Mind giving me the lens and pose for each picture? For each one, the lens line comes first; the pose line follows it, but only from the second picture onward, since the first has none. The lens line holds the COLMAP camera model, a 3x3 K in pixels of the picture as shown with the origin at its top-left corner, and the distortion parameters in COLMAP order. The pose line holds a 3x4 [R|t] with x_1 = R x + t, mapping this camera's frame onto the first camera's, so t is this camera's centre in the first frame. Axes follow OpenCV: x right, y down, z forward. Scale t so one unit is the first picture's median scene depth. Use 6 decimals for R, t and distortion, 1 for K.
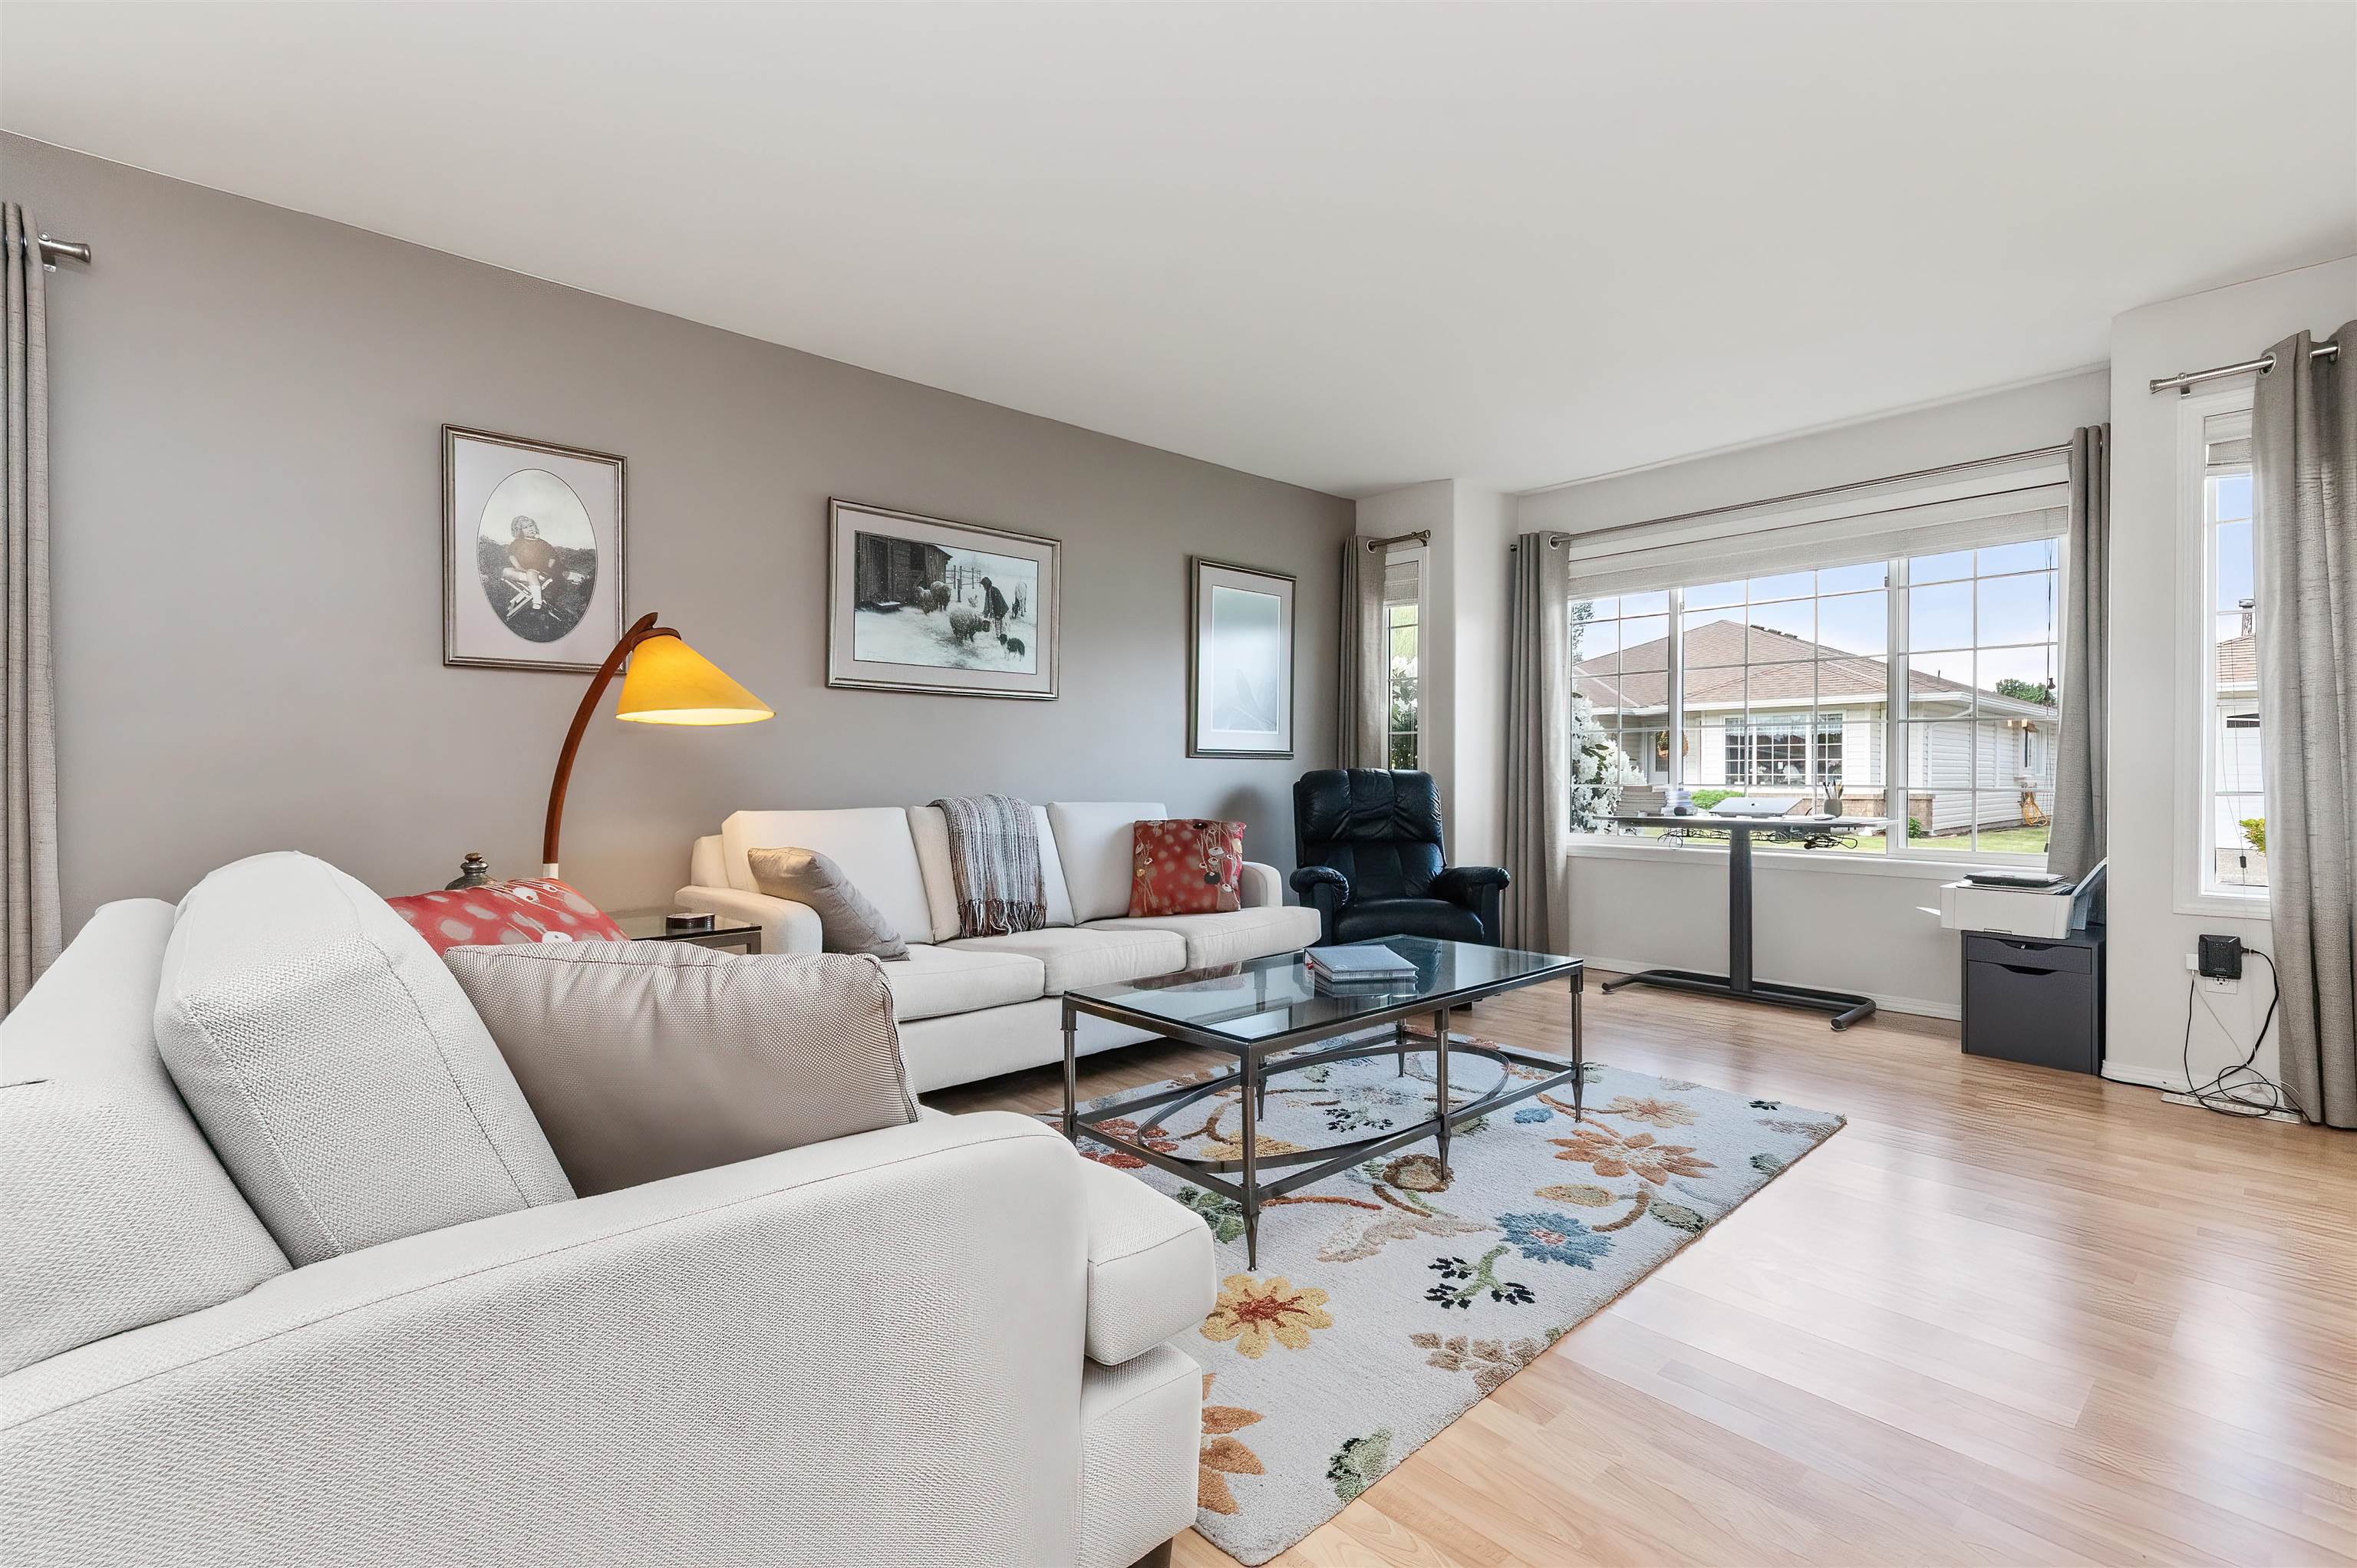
lens RADIAL K [[1051.7, 0, 1166.3], [0, 1051.7, 774.1], [0, 0, 1]] dist [0.005461, 0.000219]
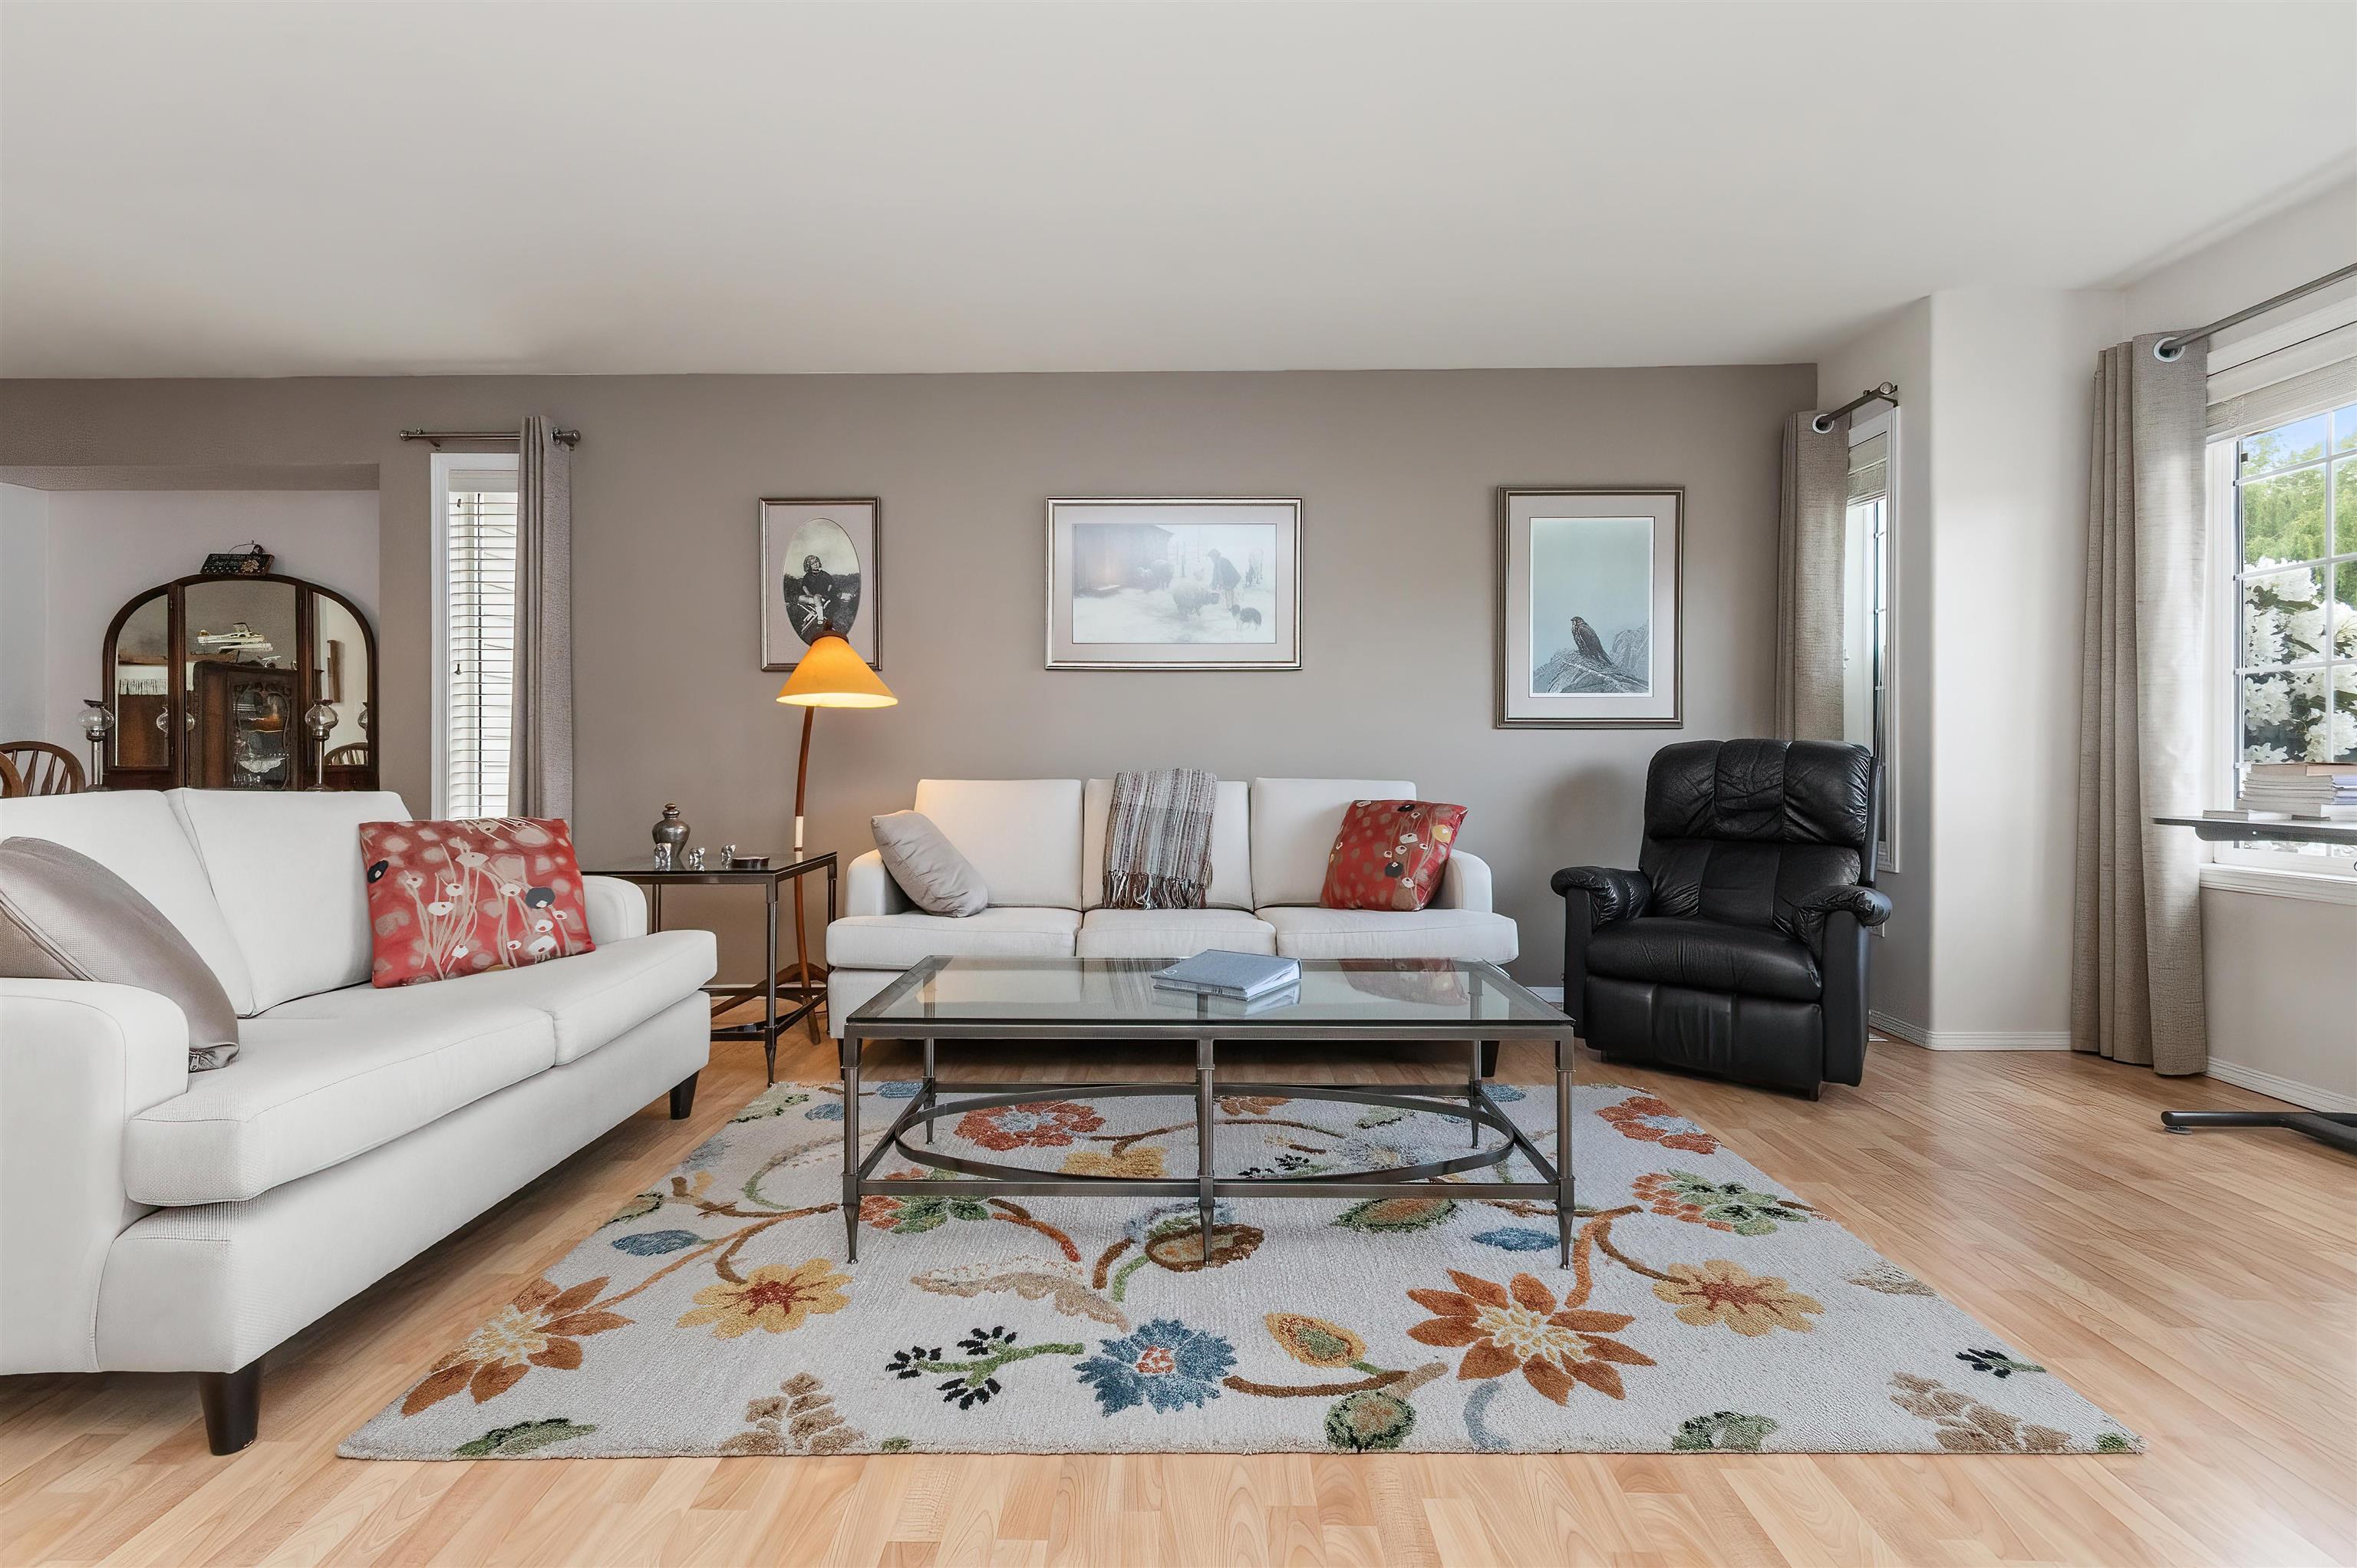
lens RADIAL K [[1051.7, 0, 1173.6], [0, 1051.7, 755.4], [0, 0, 1]] dist [0.005461, 0.000219]
pose [[0.734633, -0.002245, -0.678461, 0.540236], [0.000663, 0.999996, -0.002591, 0.010081], [0.678464, 0.001453, 0.734632, 0.287926]]
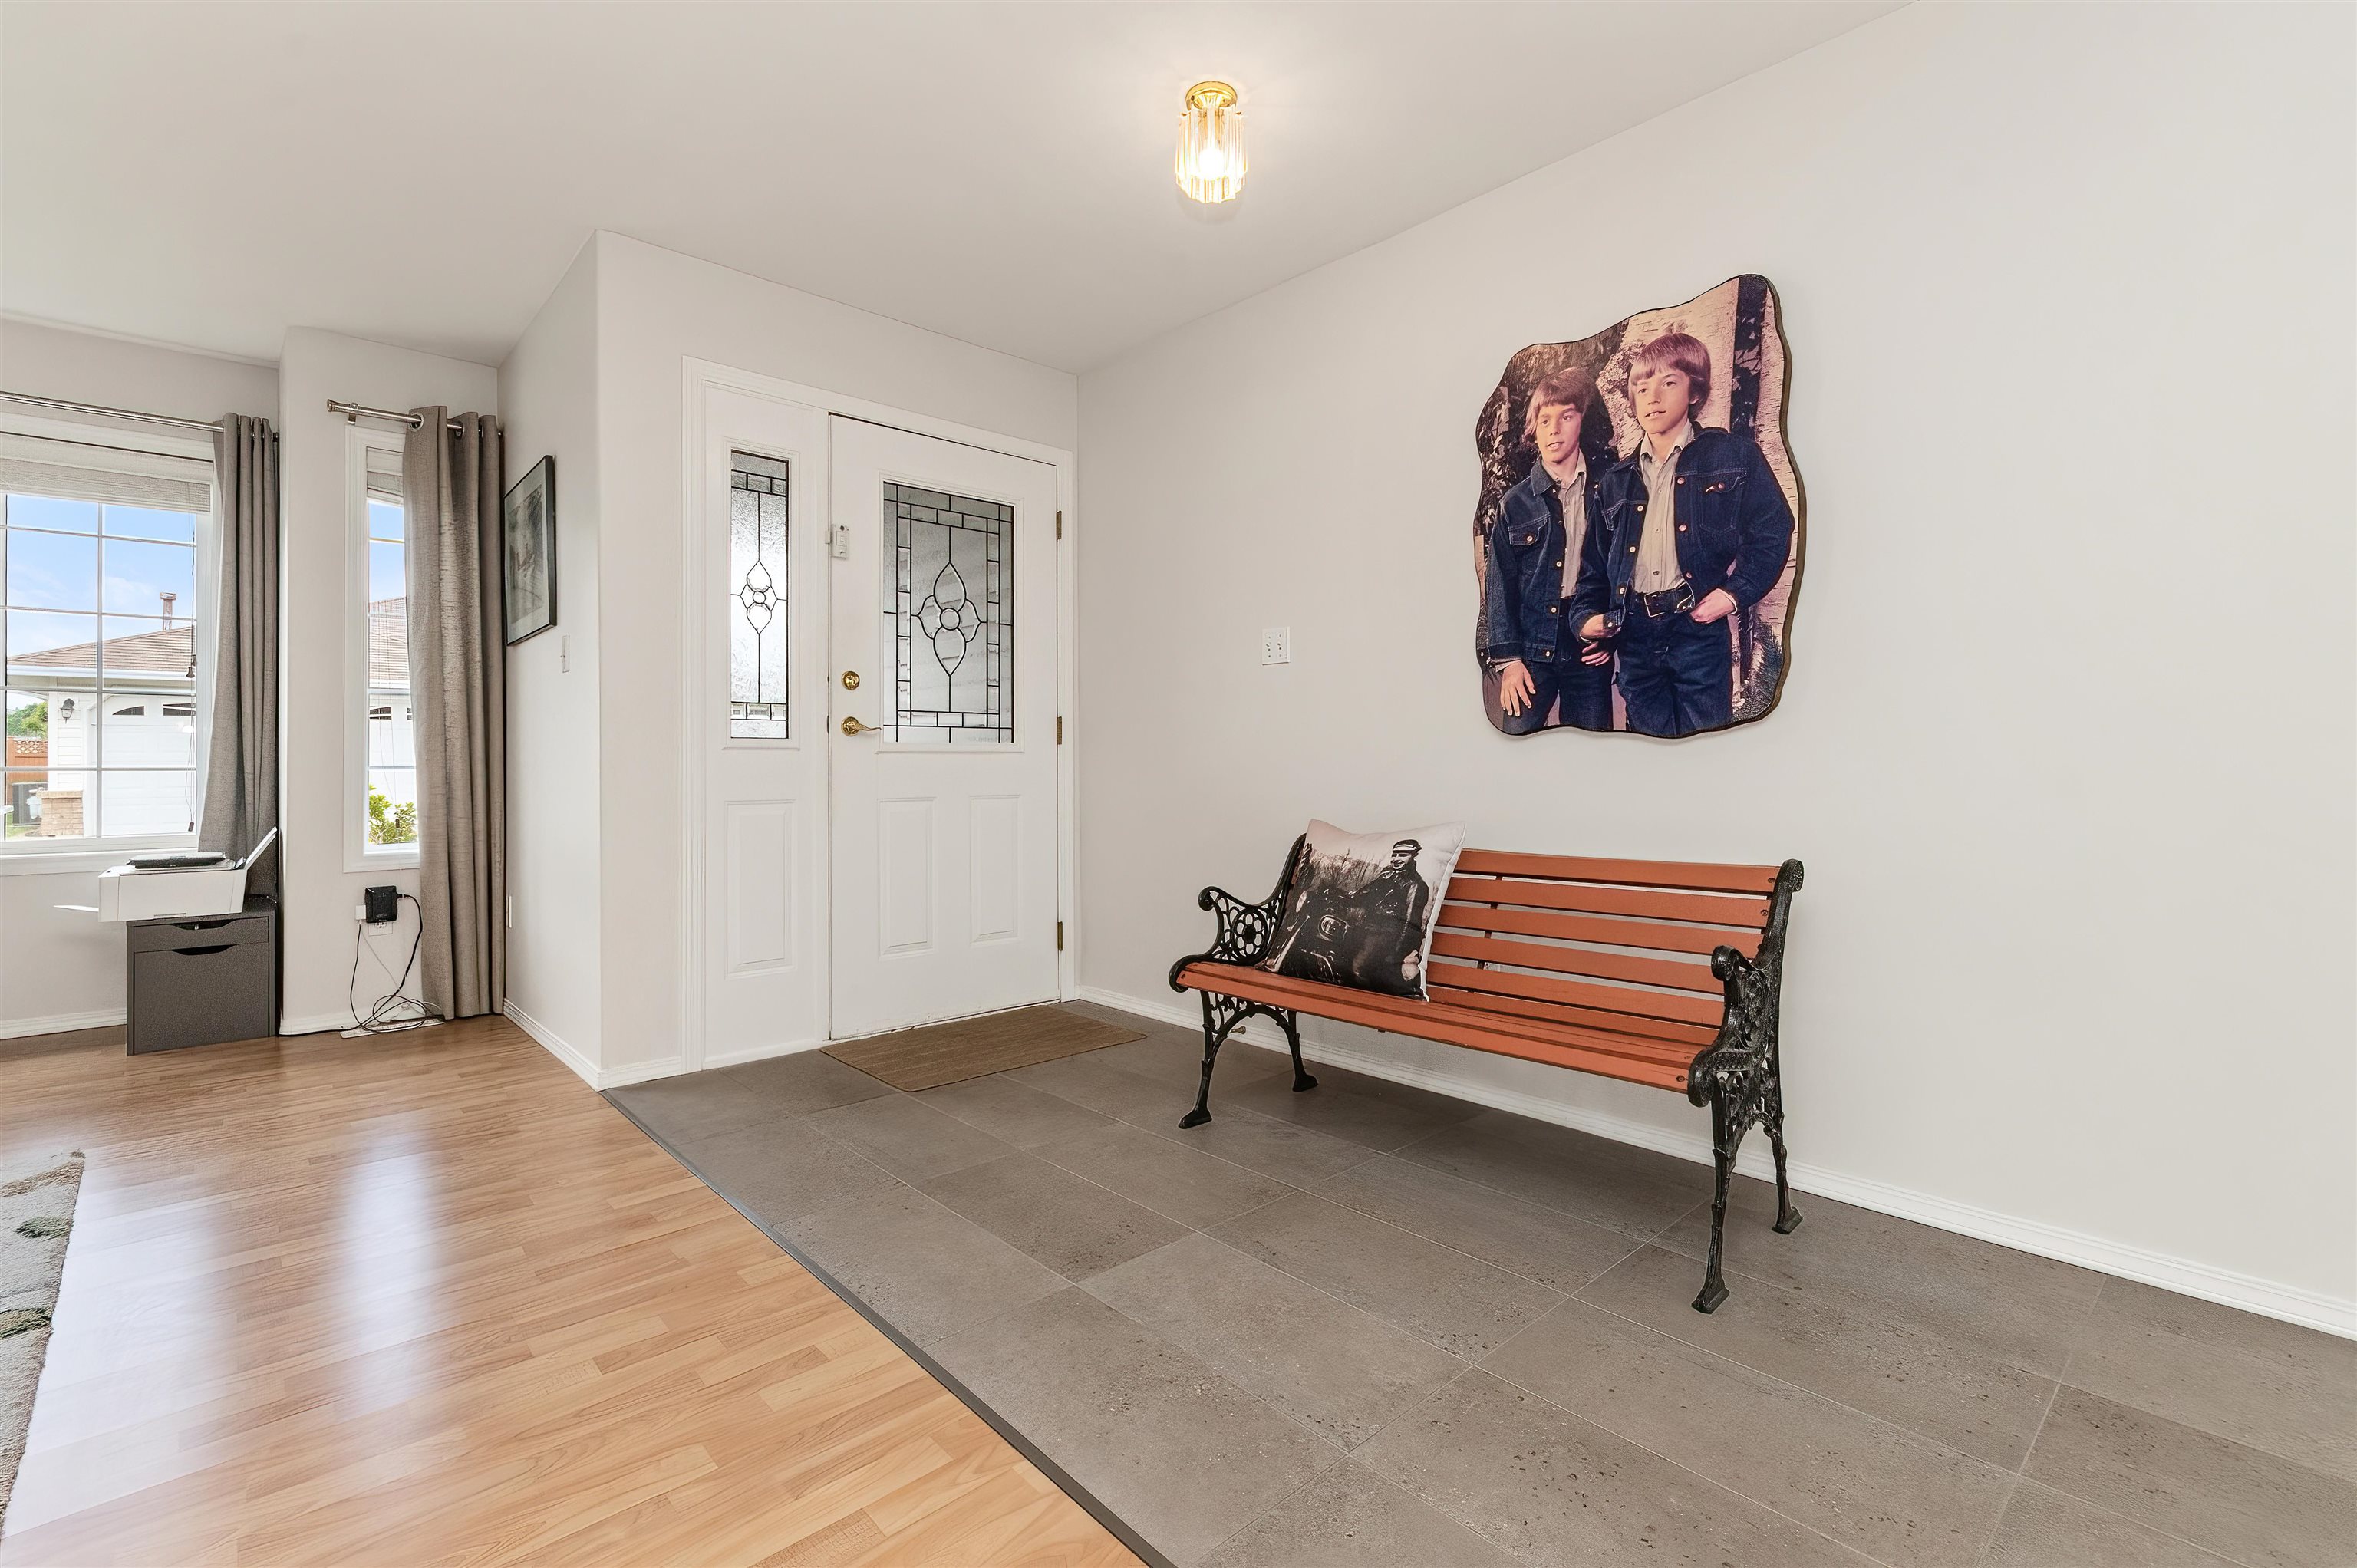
lens RADIAL K [[1051.7, 0, 1169.0], [0, 1051.7, 769.4], [0, 0, 1]] dist [0.005461, 0.000219]
pose [[-0.006624, -0.007946, 0.999946, -0.184465], [0.001663, 0.999967, 0.007957, 0.011536], [-0.999977, 0.001716, -0.006611, 0.112322]]
